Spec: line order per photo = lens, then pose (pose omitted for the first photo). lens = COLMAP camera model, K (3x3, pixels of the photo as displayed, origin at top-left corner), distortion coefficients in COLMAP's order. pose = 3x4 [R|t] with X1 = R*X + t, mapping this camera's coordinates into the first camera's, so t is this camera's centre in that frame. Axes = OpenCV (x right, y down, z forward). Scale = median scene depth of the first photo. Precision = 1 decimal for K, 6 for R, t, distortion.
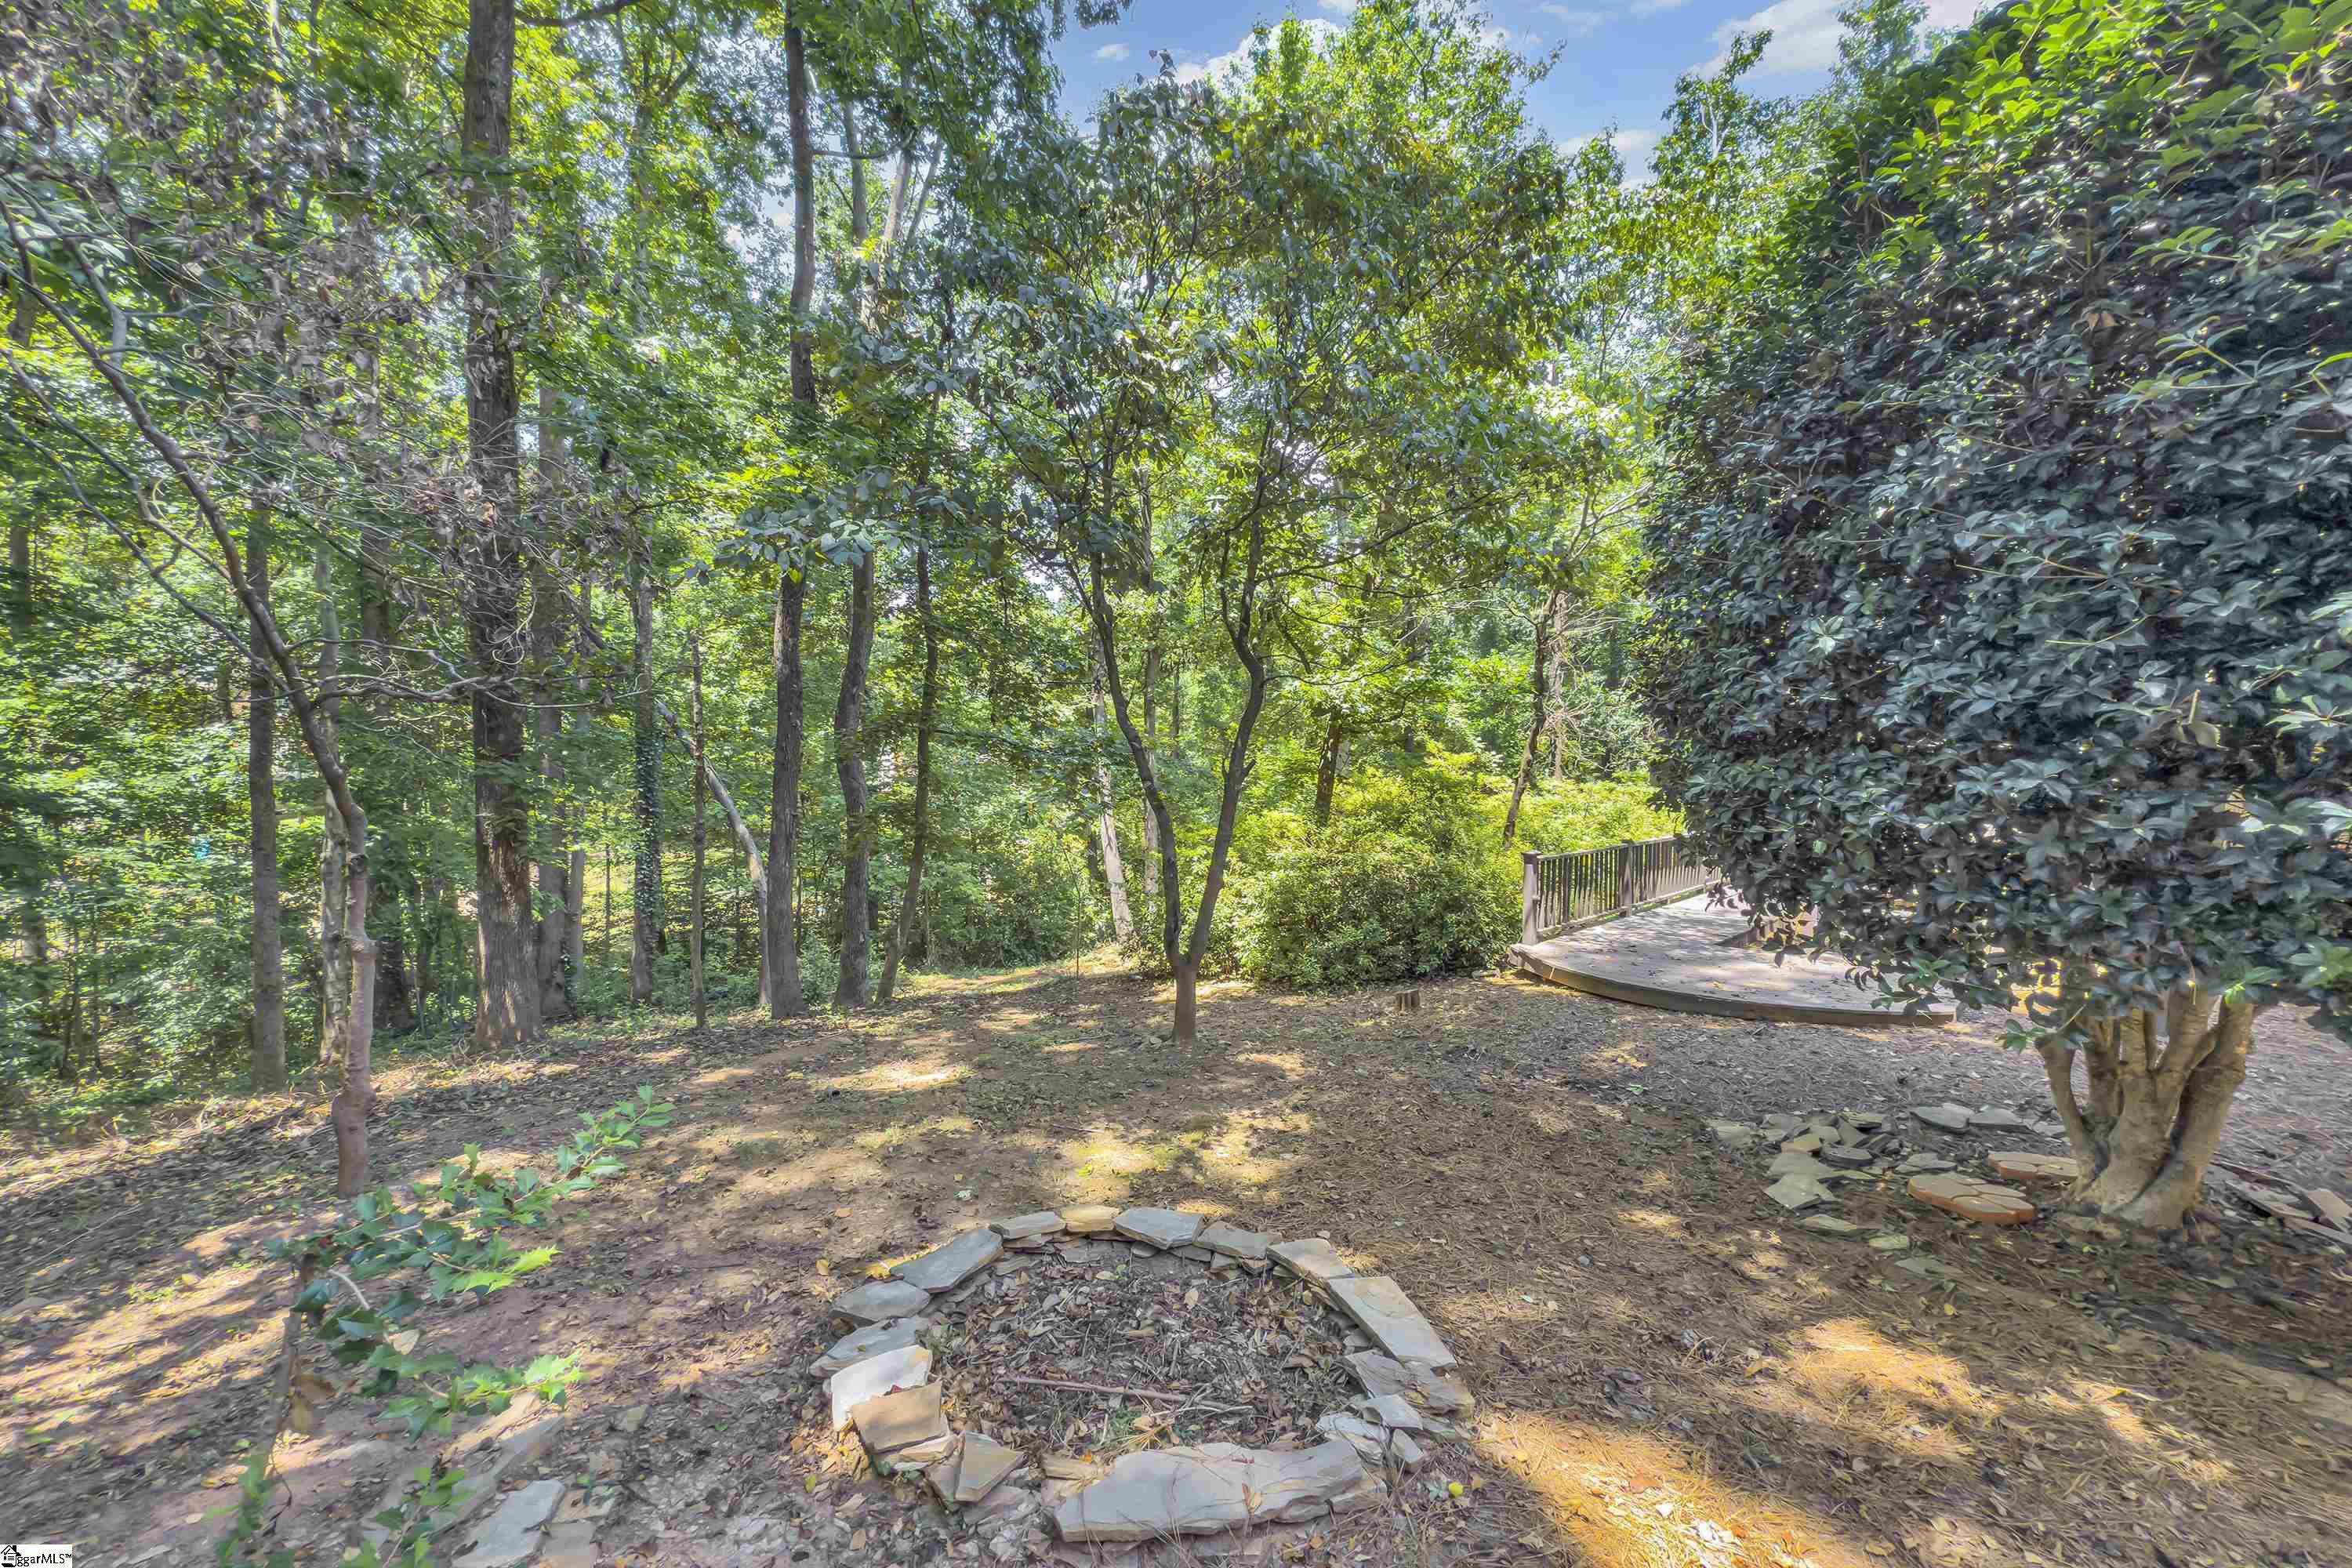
lens RADIAL K [[946.6, 0, 1179.5], [0, 946.6, 782.3], [0, 0, 1]] dist [-0.002183, -0.001817]
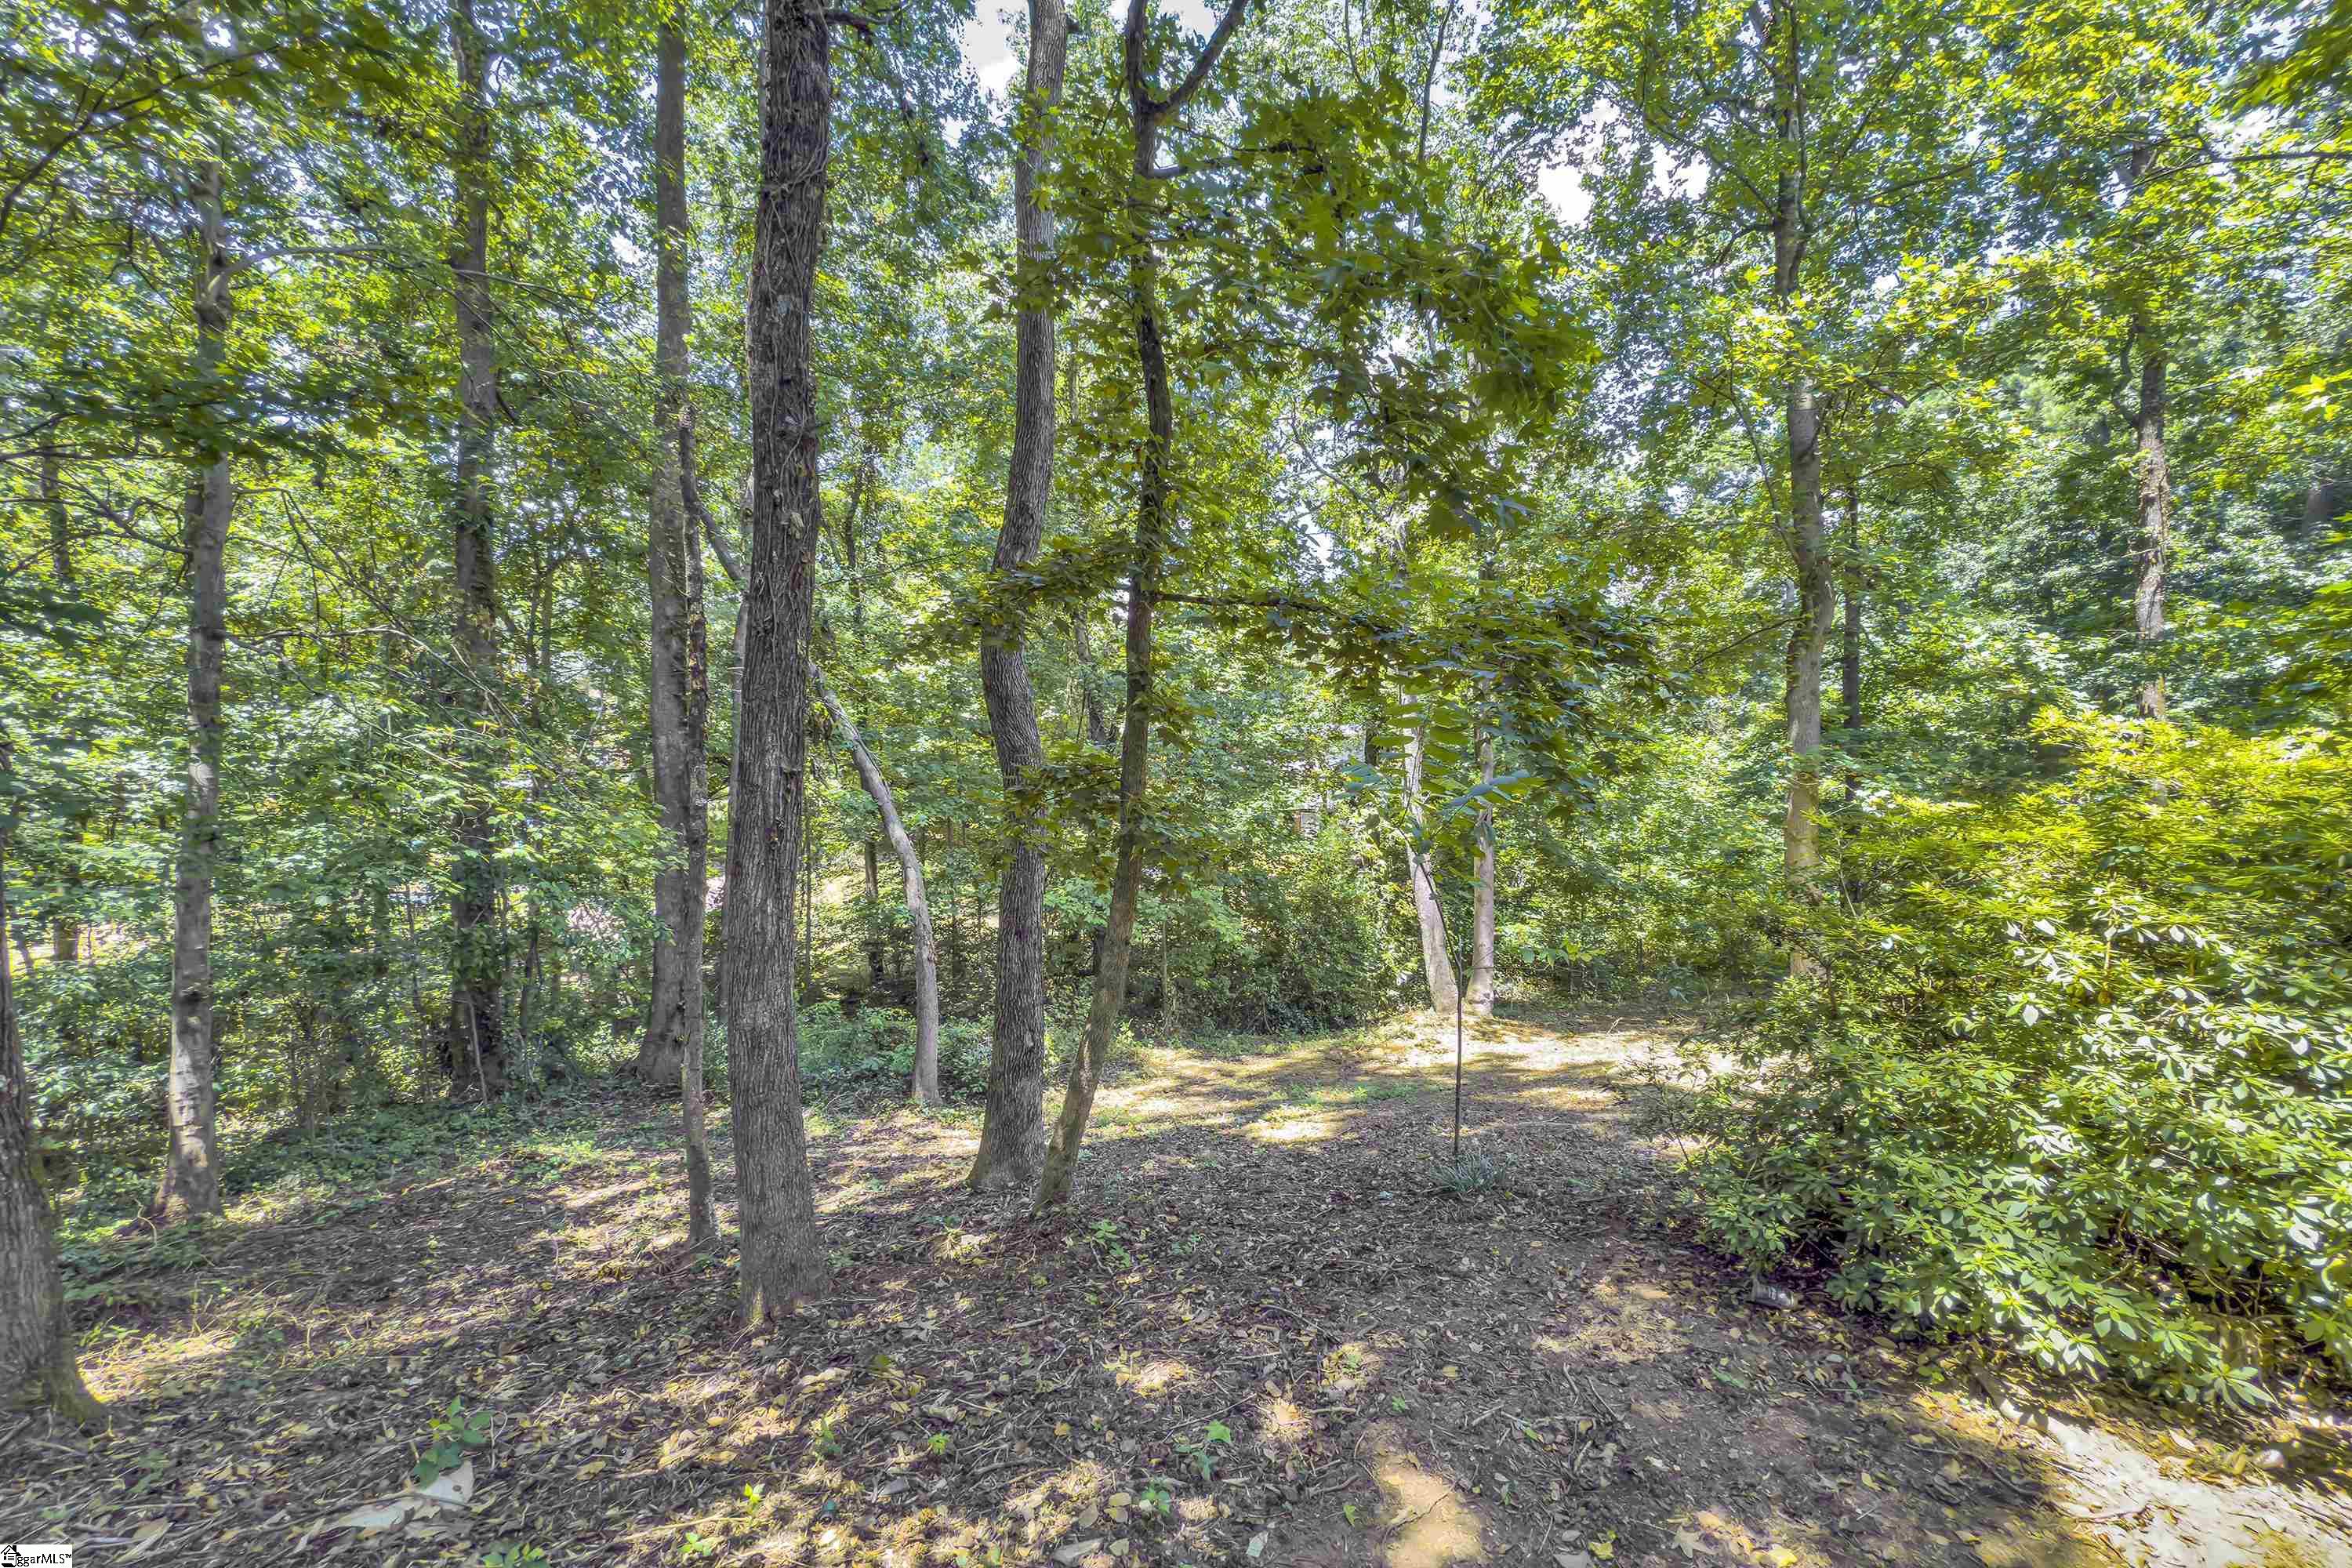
lens RADIAL K [[946.6, 0, 1177.3], [0, 946.6, 790.2], [0, 0, 1]] dist [-0.002183, -0.001817]
pose [[0.968028, -0.002639, -0.250829, -0.072064], [-0.000888, 0.999902, -0.013945, 0.022416], [0.250841, 0.013722, 0.967931, 0.289453]]
